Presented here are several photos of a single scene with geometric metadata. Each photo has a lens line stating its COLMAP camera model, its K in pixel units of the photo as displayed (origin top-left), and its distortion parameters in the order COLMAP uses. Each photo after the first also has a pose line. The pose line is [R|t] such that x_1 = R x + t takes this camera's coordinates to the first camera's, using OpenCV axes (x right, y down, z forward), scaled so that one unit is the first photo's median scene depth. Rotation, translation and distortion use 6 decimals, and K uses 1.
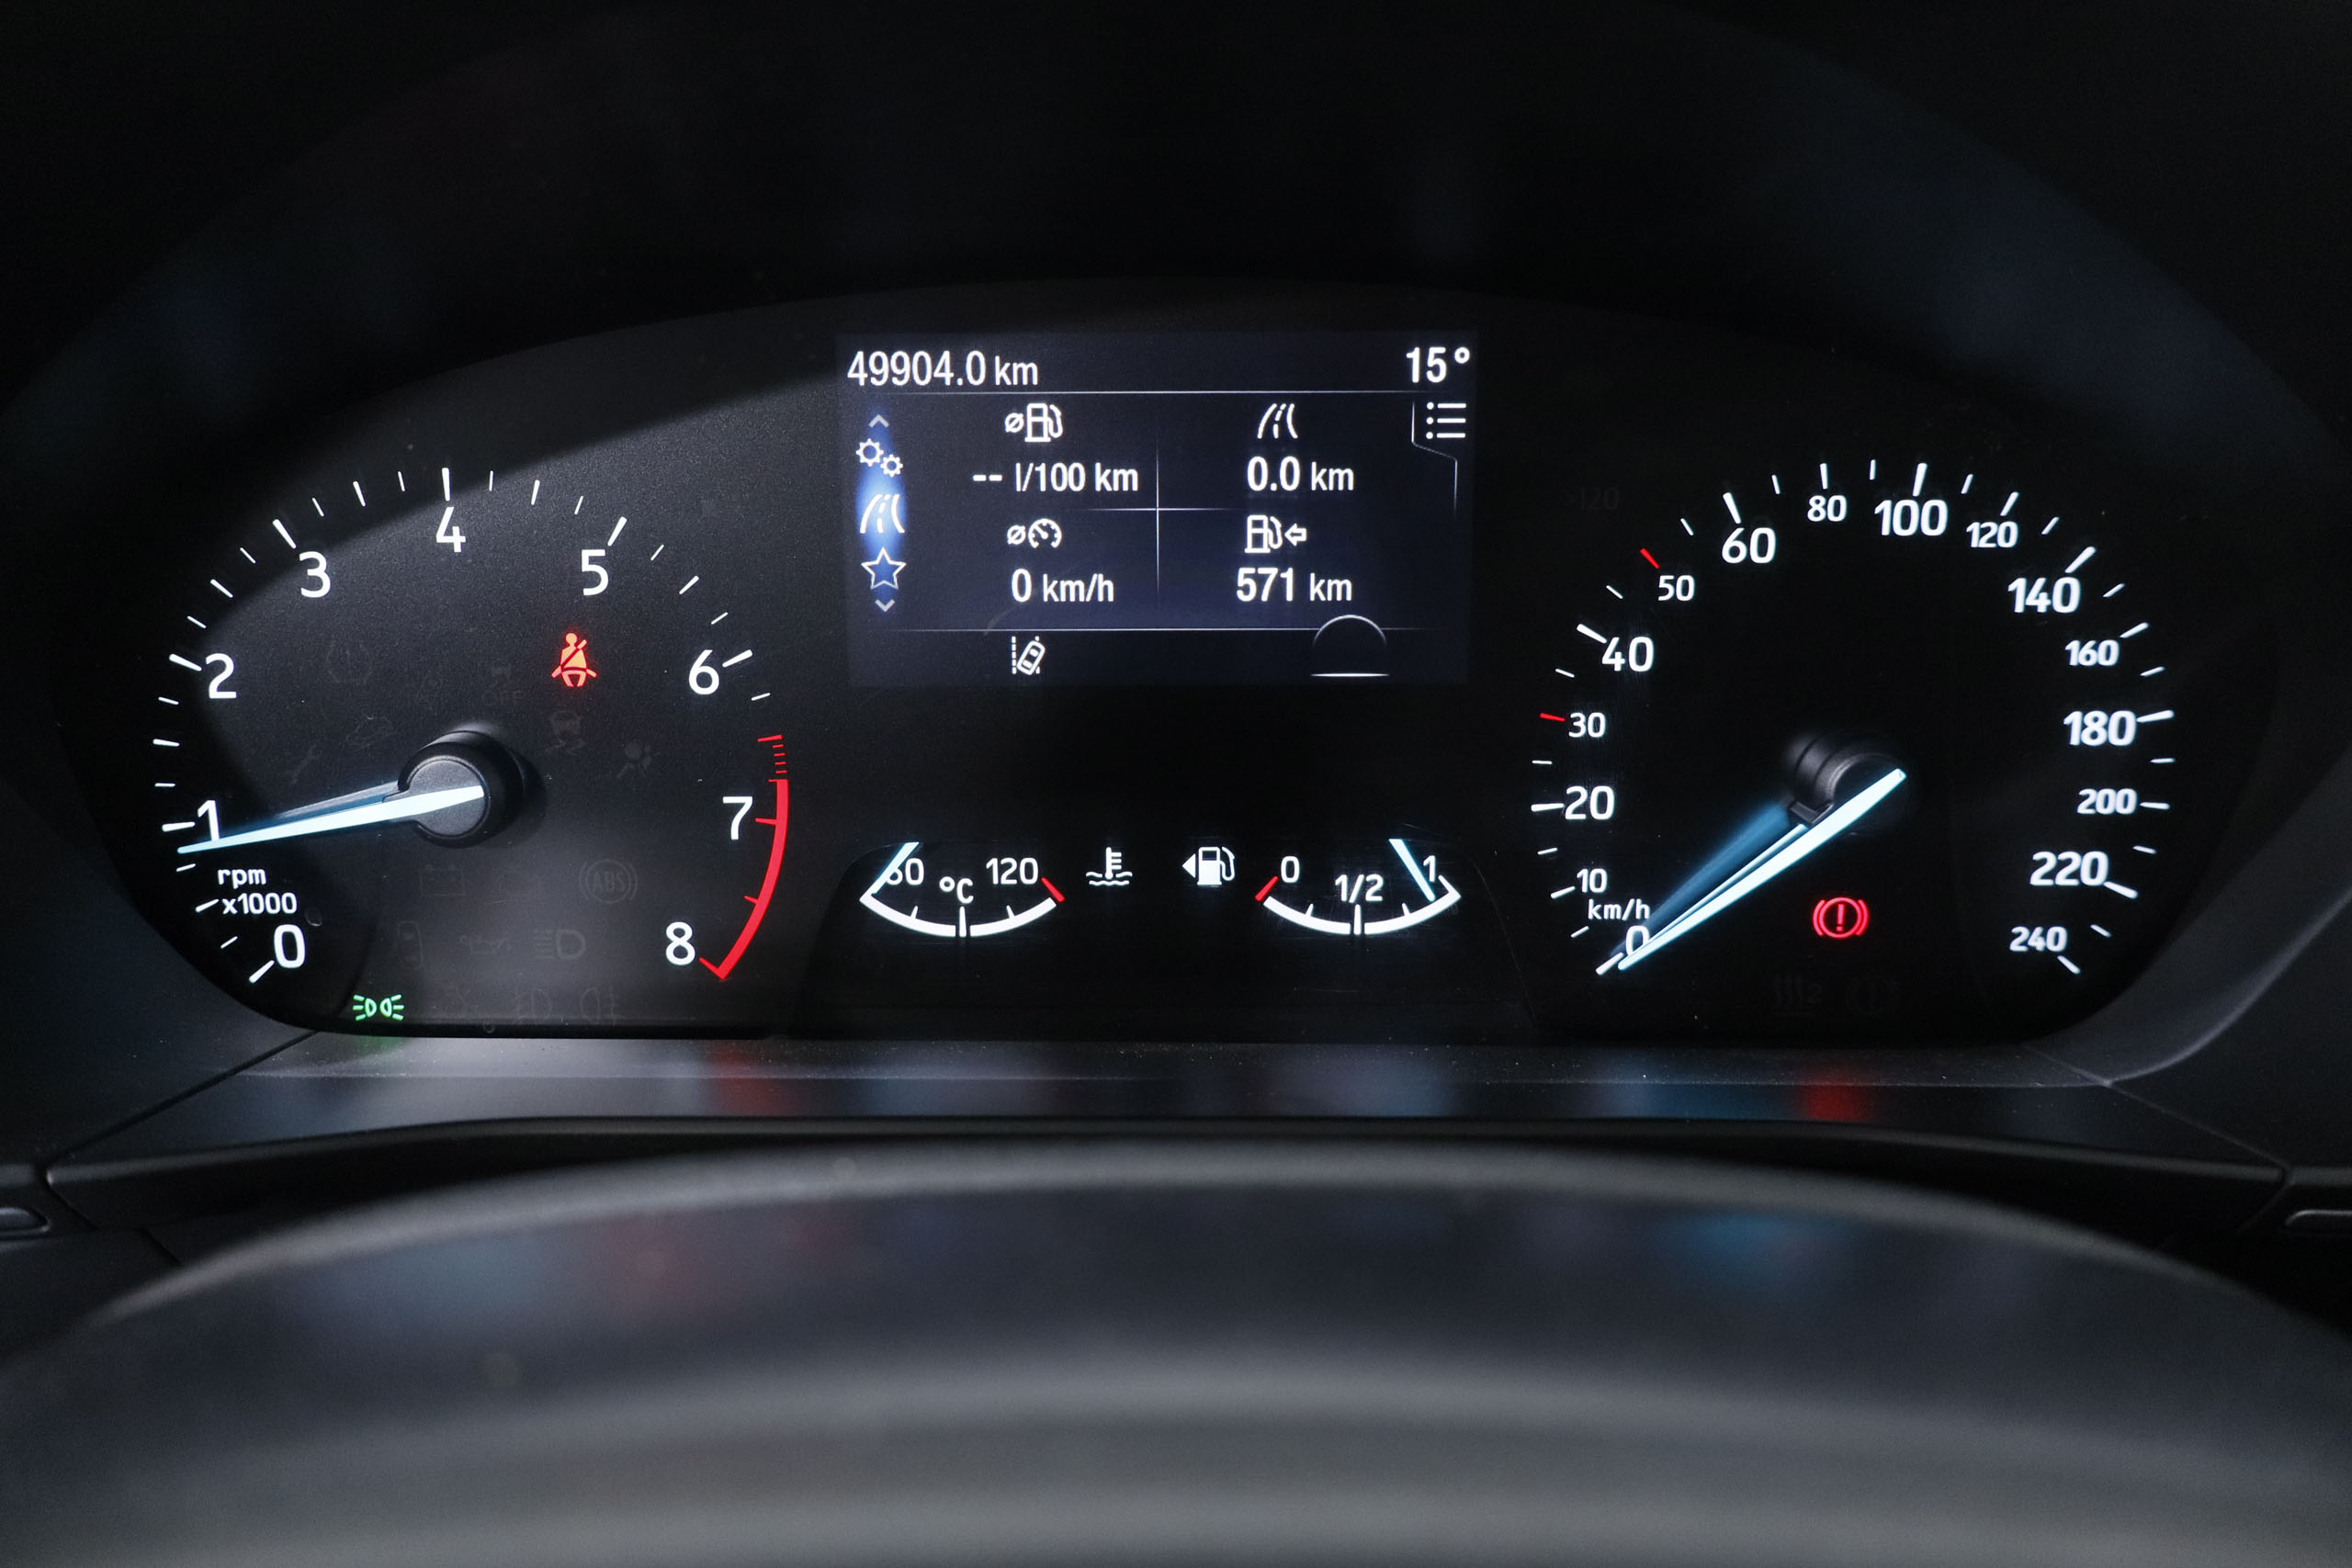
lens RADIAL K [[1969.0, 0, 1175.7], [0, 1969.0, 794.2], [0, 0, 1]] dist [-0.019530, 0.006461]
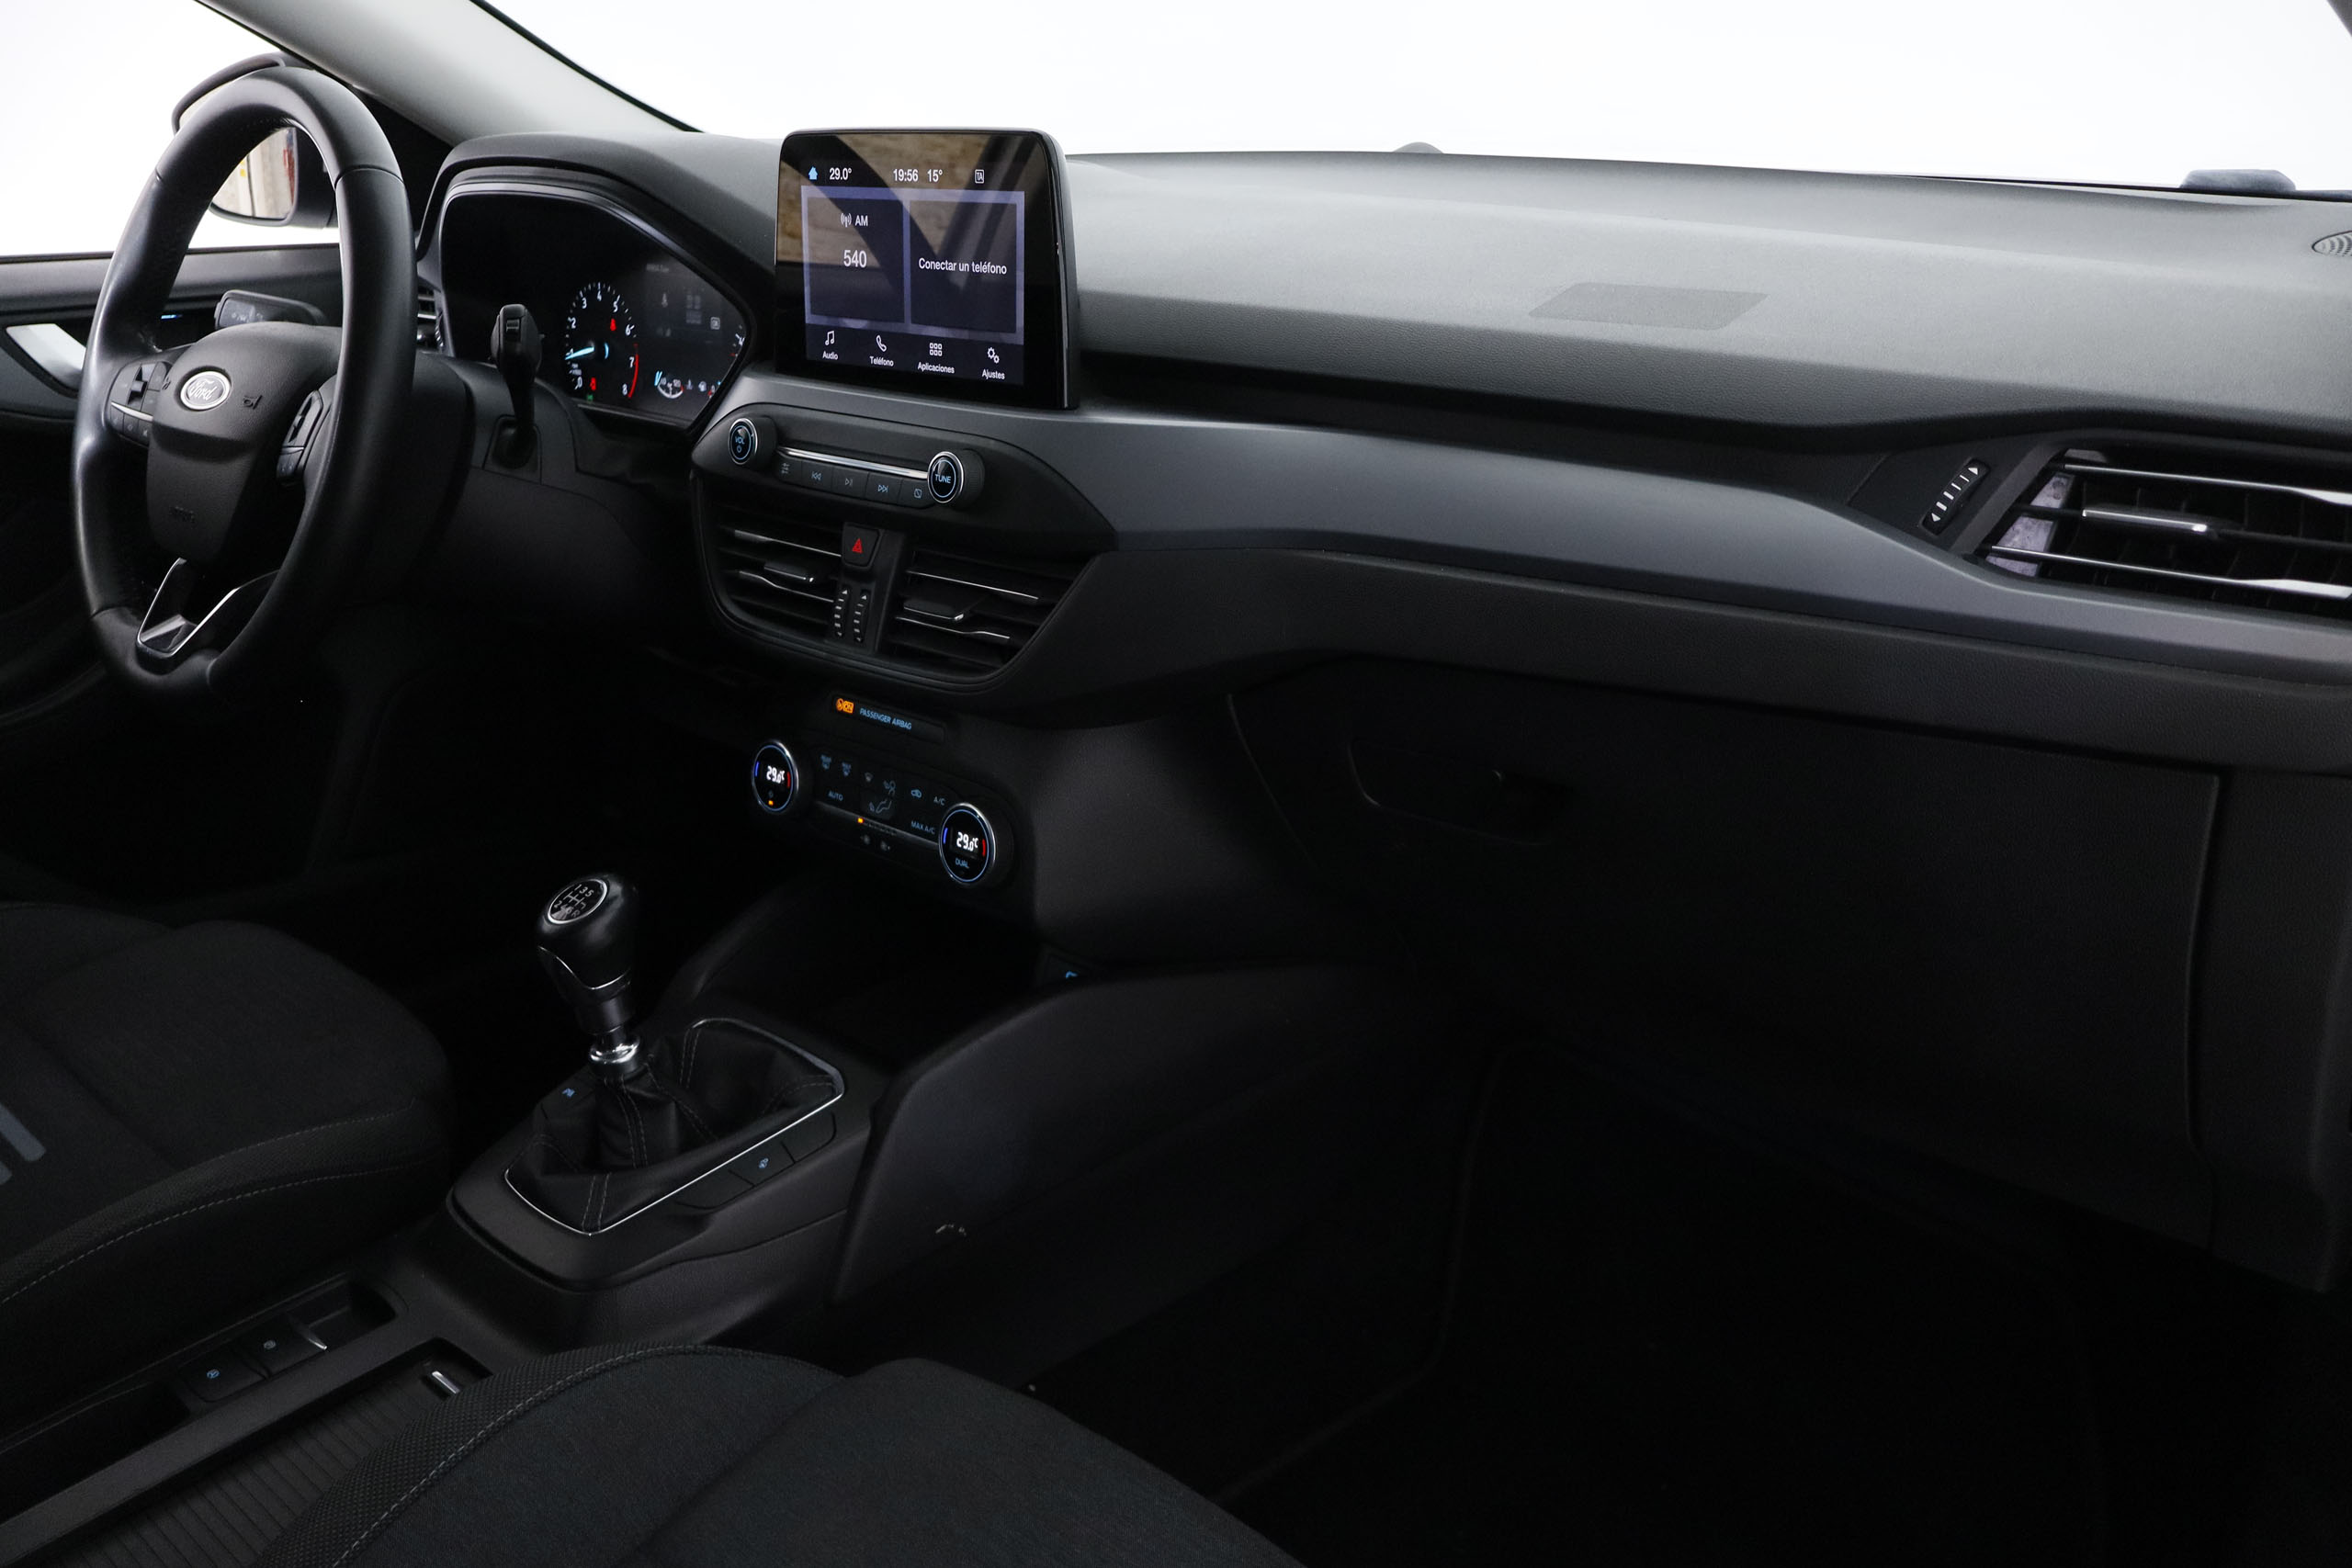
lens RADIAL K [[1969.0, 0, 1185.2], [0, 1969.0, 775.0], [0, 0, 1]] dist [-0.019530, 0.006461]
pose [[0.733648, 0.224428, -0.641399, 4.052157], [-0.204569, 0.973043, 0.106481, 0.204584], [0.648007, 0.053090, 0.759782, -1.681378]]
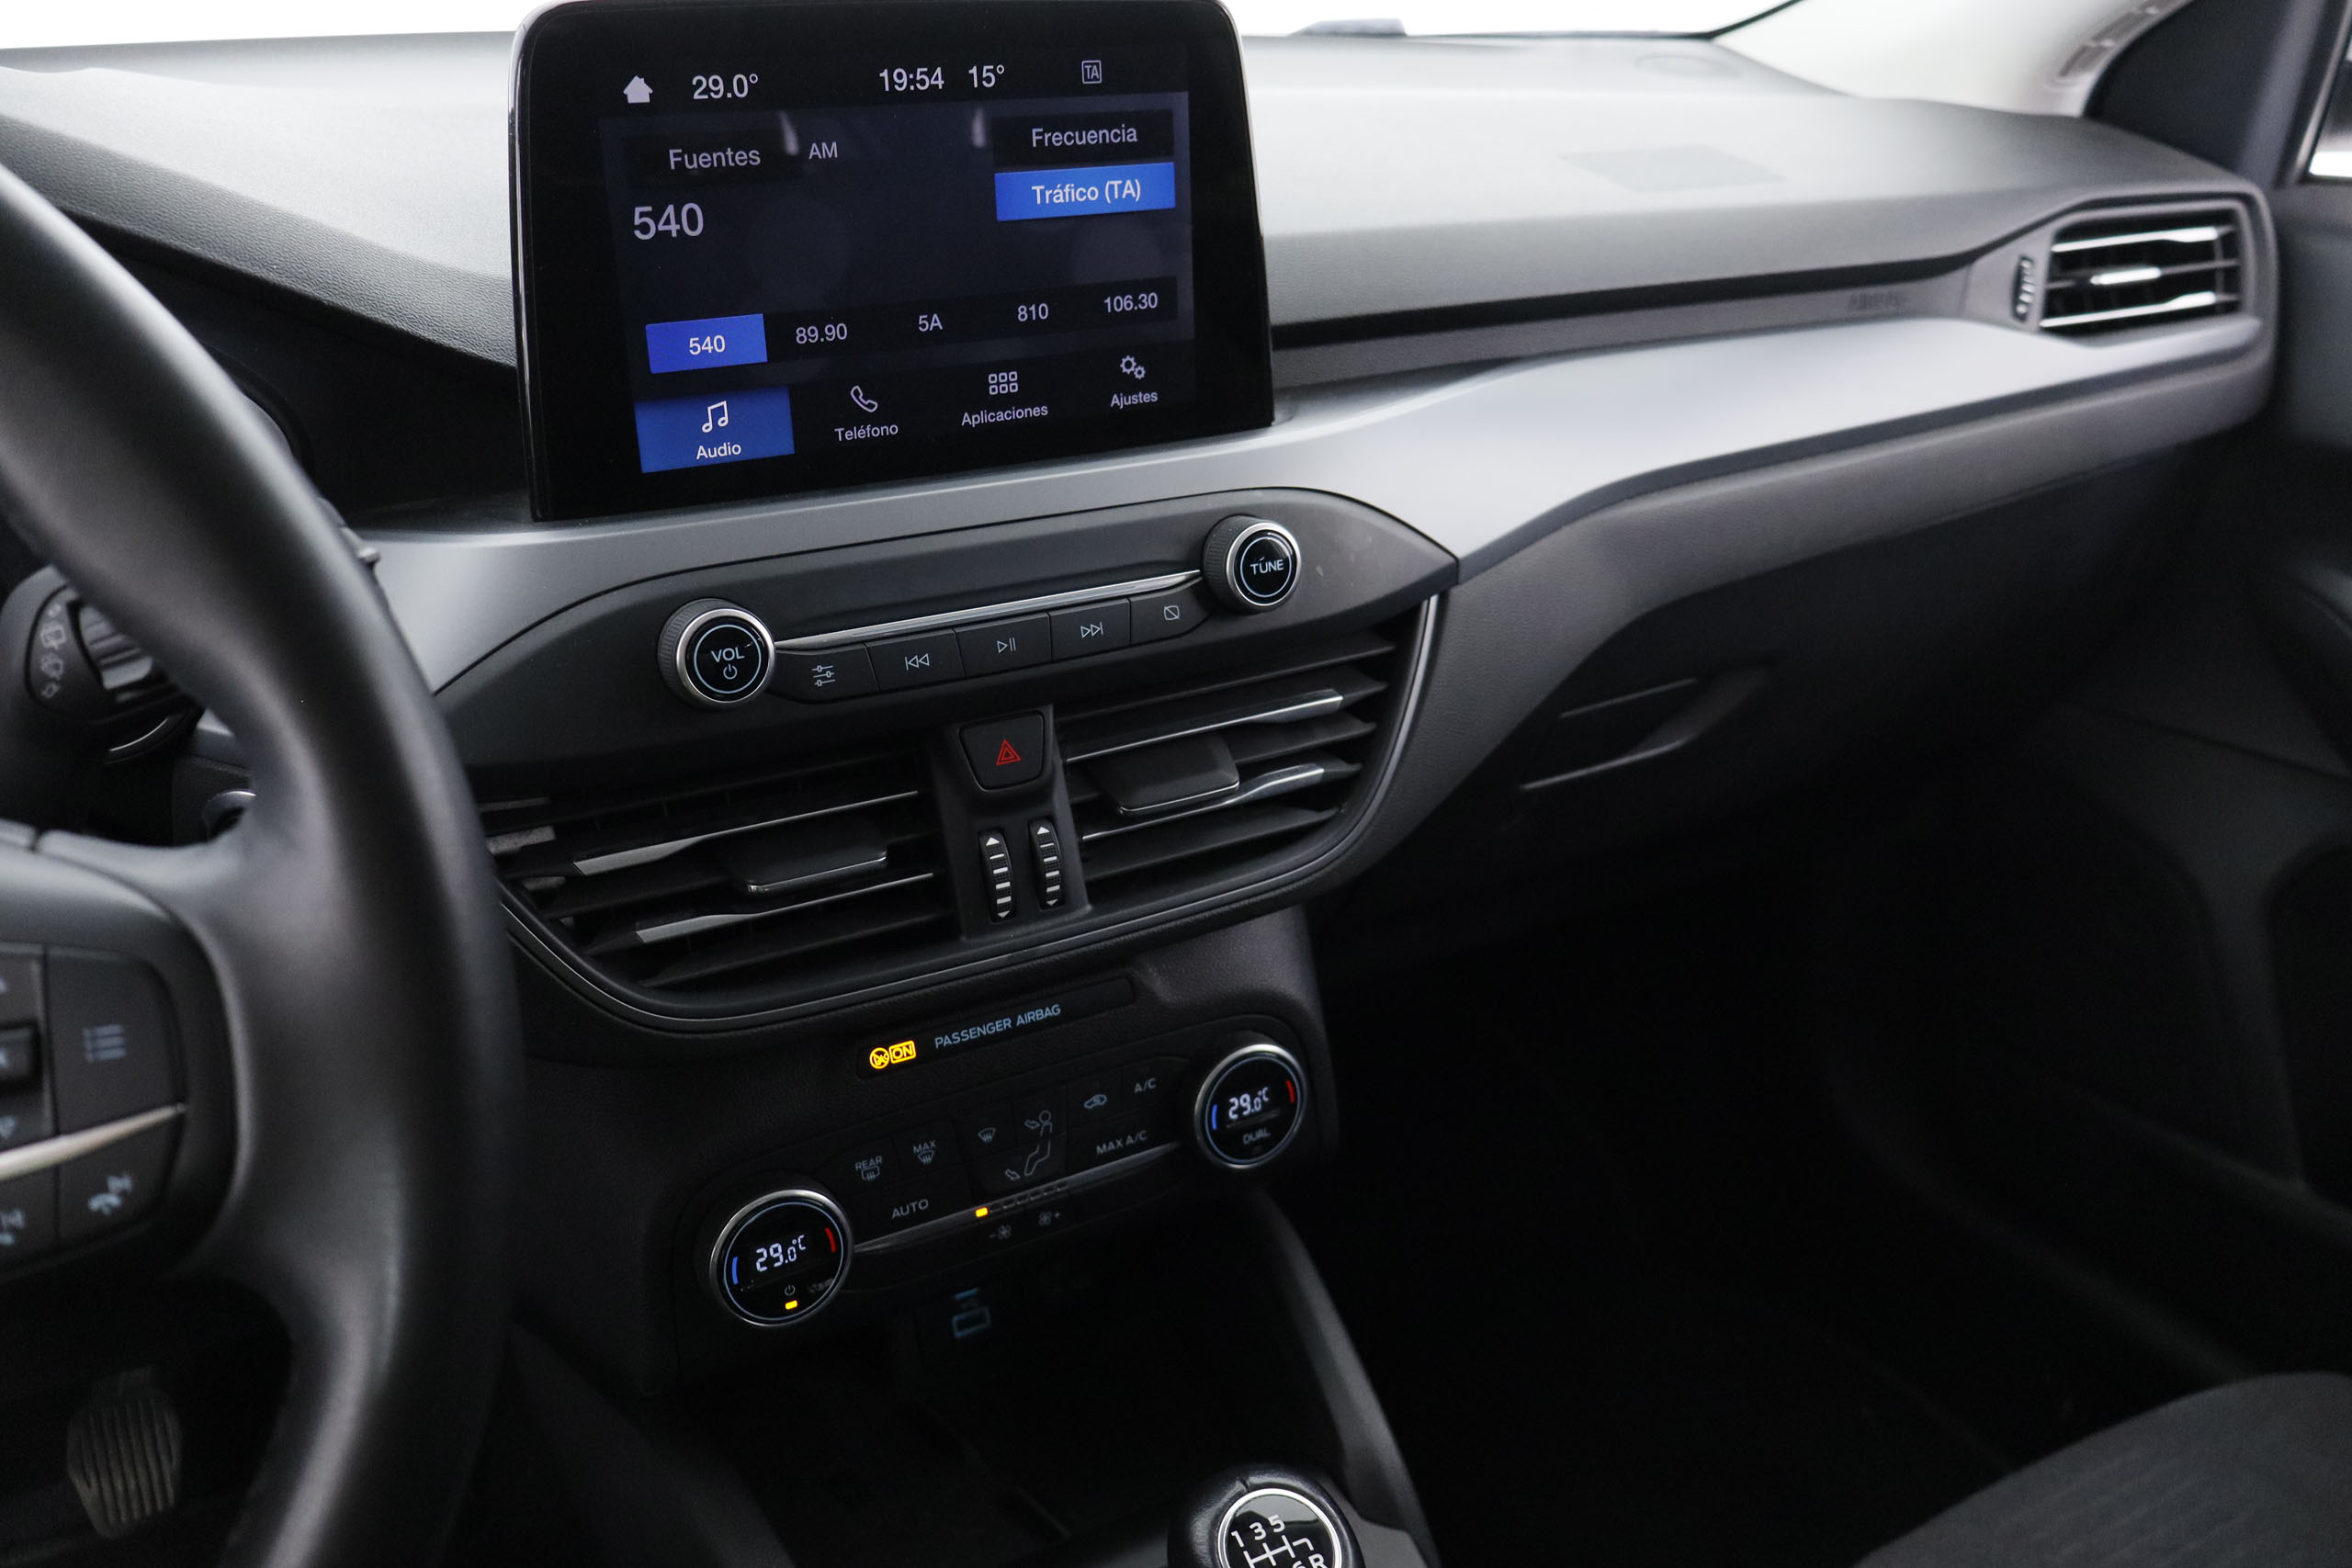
lens RADIAL K [[1969.0, 0, 1190.4], [0, 1969.0, 793.5], [0, 0, 1]] dist [-0.019530, 0.006461]
pose [[0.864903, -0.187437, 0.465630, 0.472426], [0.143352, 0.981264, 0.128727, 0.111969], [-0.481034, -0.044587, 0.875568, -1.226040]]
